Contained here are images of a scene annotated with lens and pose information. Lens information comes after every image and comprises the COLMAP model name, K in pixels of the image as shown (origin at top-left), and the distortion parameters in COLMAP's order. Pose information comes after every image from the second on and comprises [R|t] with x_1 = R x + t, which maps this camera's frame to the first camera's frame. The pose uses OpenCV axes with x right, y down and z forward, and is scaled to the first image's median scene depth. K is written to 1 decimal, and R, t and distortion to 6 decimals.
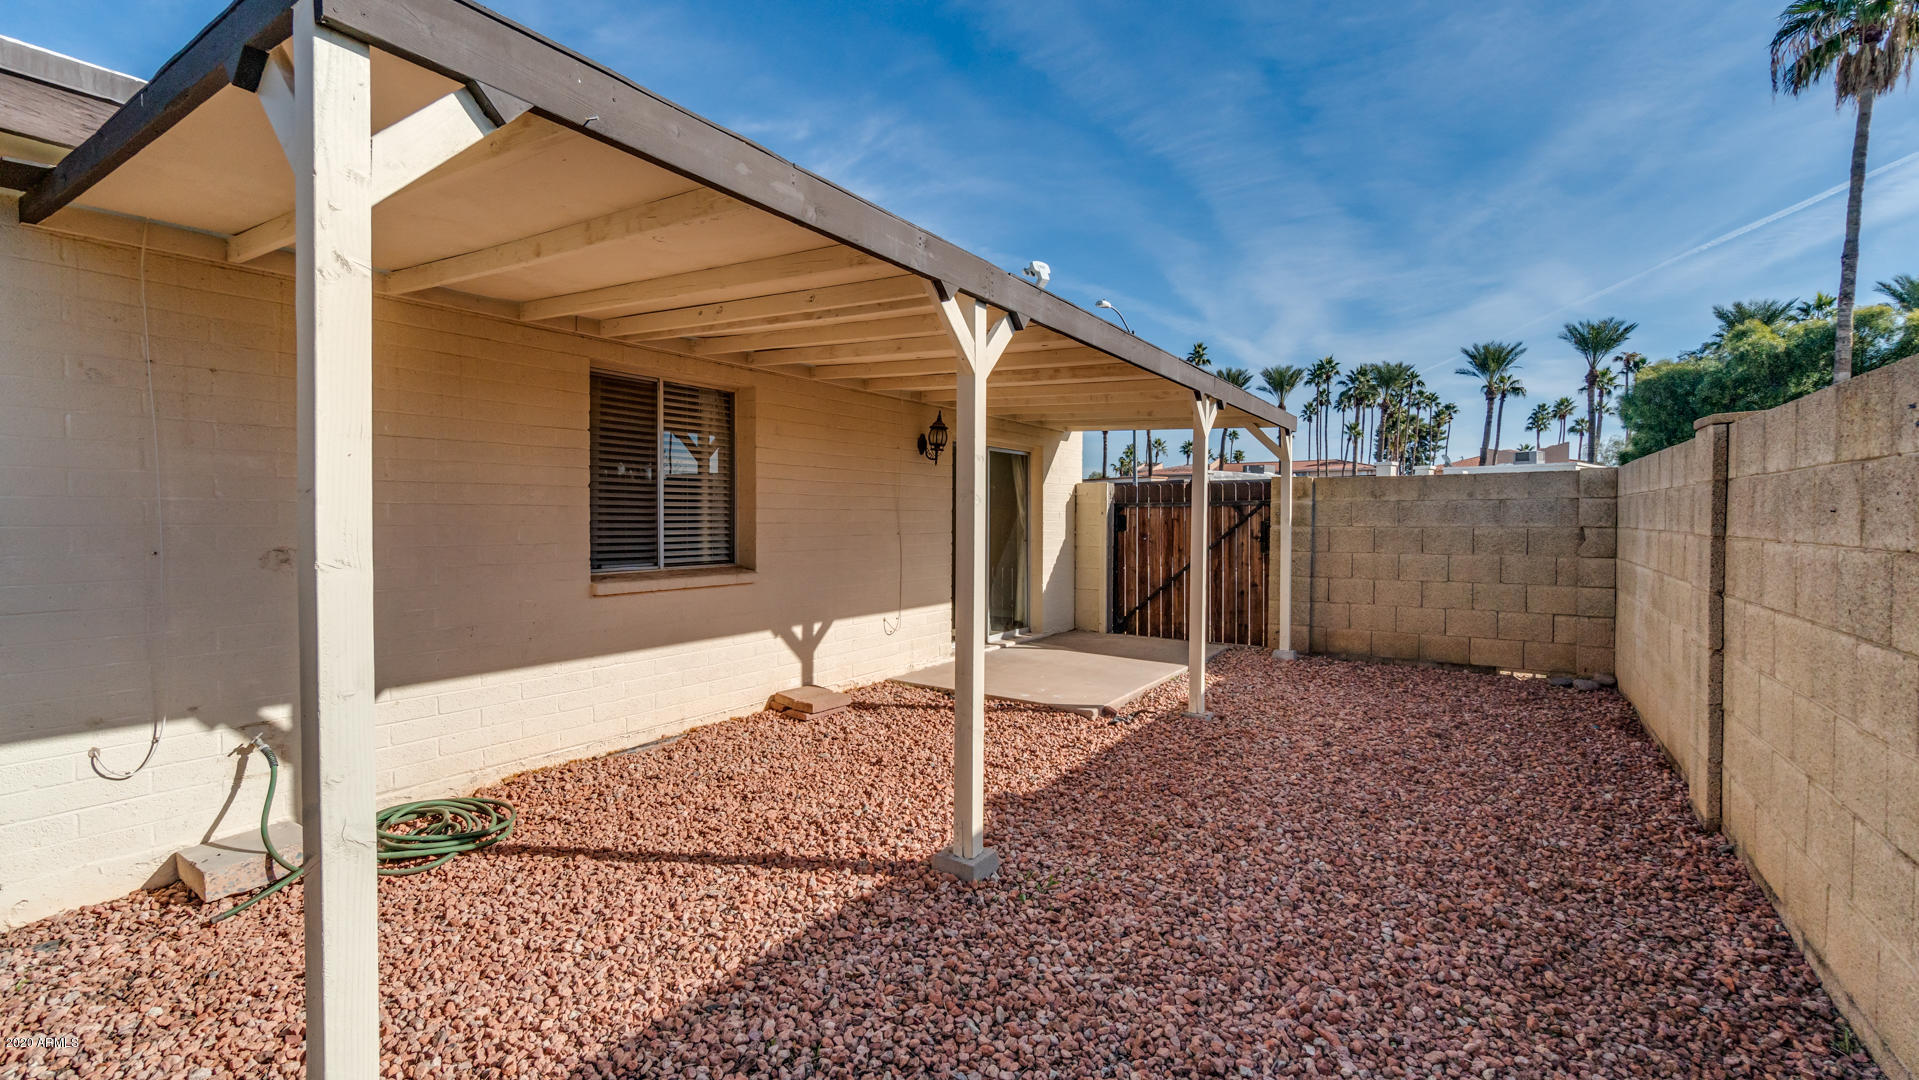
lens RADIAL K [[823.1, 0, 936.6], [0, 823.1, 537.6], [0, 0, 1]] dist [-0.001197, -0.000592]
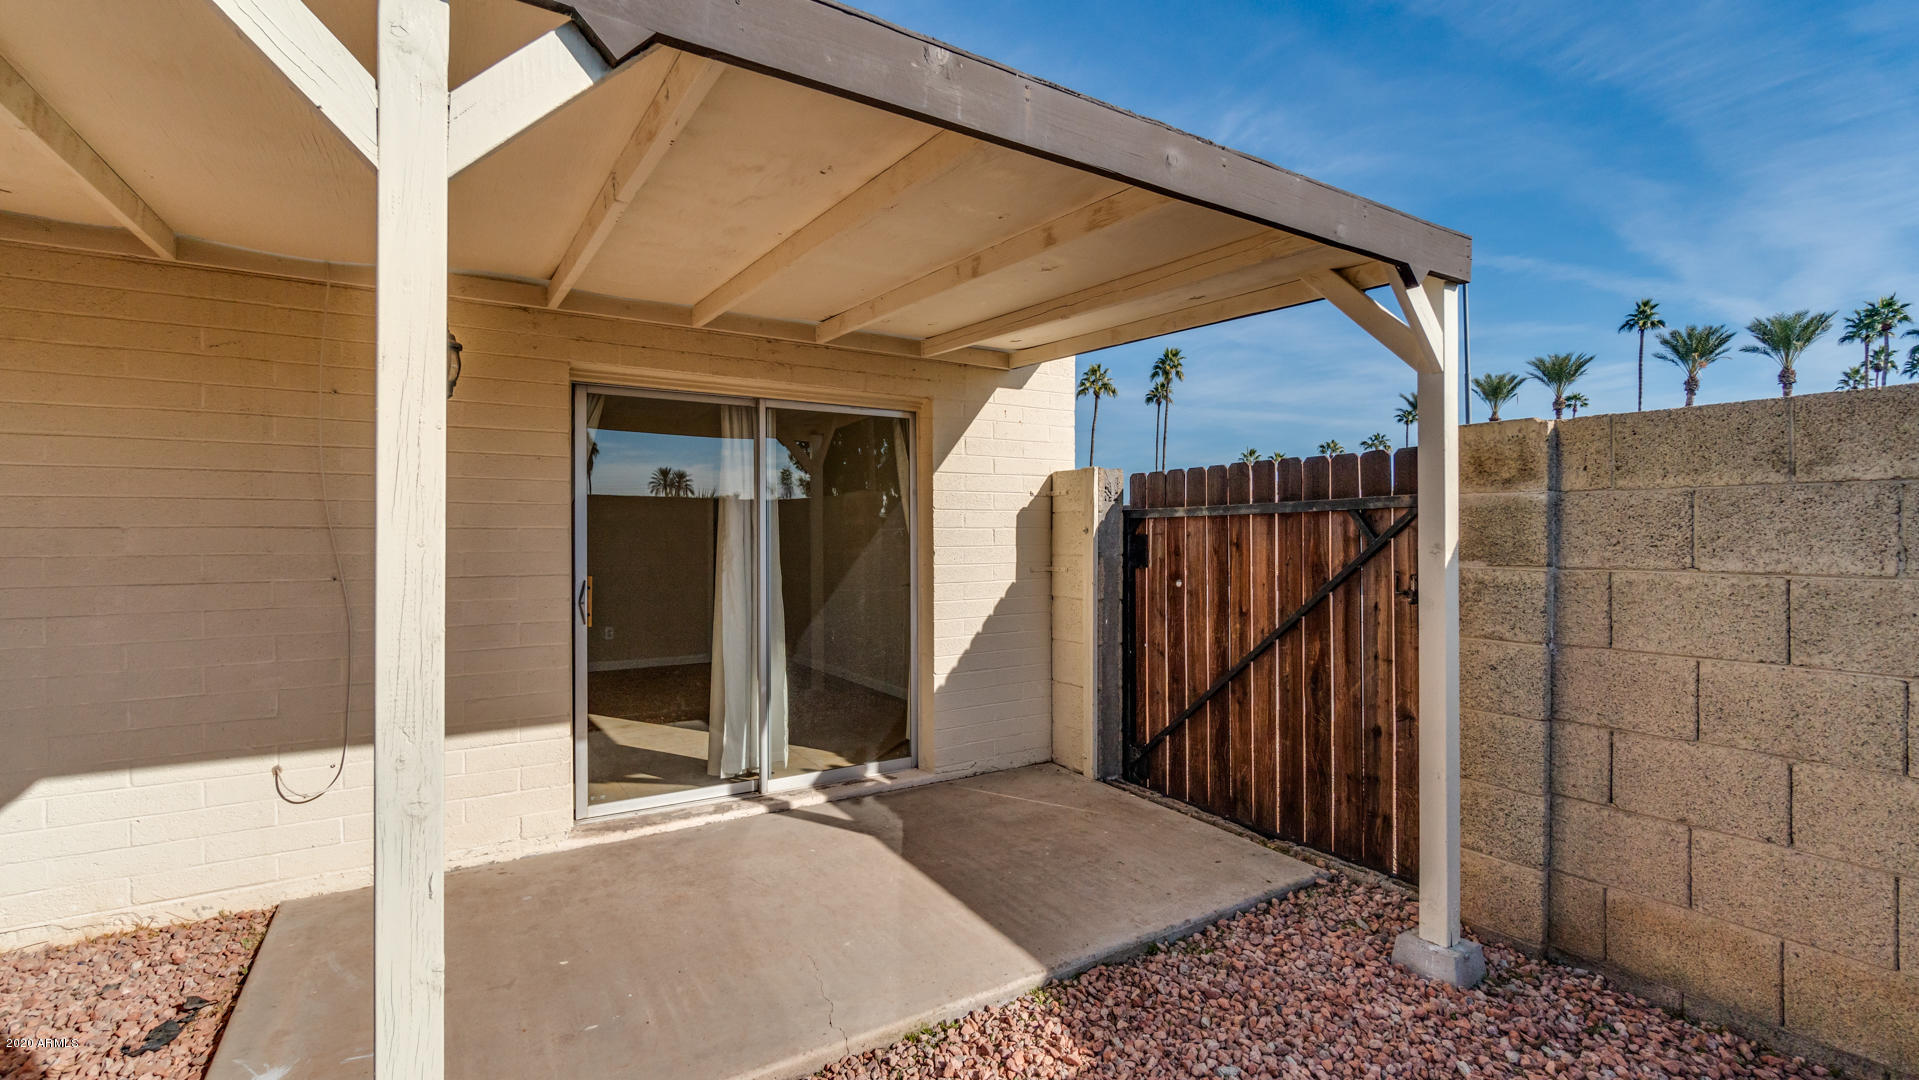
lens RADIAL K [[816.3, 0, 959.5], [0, 816.3, 540.0], [0, 0, 1]] dist [0.017301, -0.004786]
pose [[0.917569, 0.001310, -0.397574, 0.319593], [-0.008893, 0.999812, -0.017231, -0.014619], [0.397477, 0.019346, 0.917408, 0.520883]]
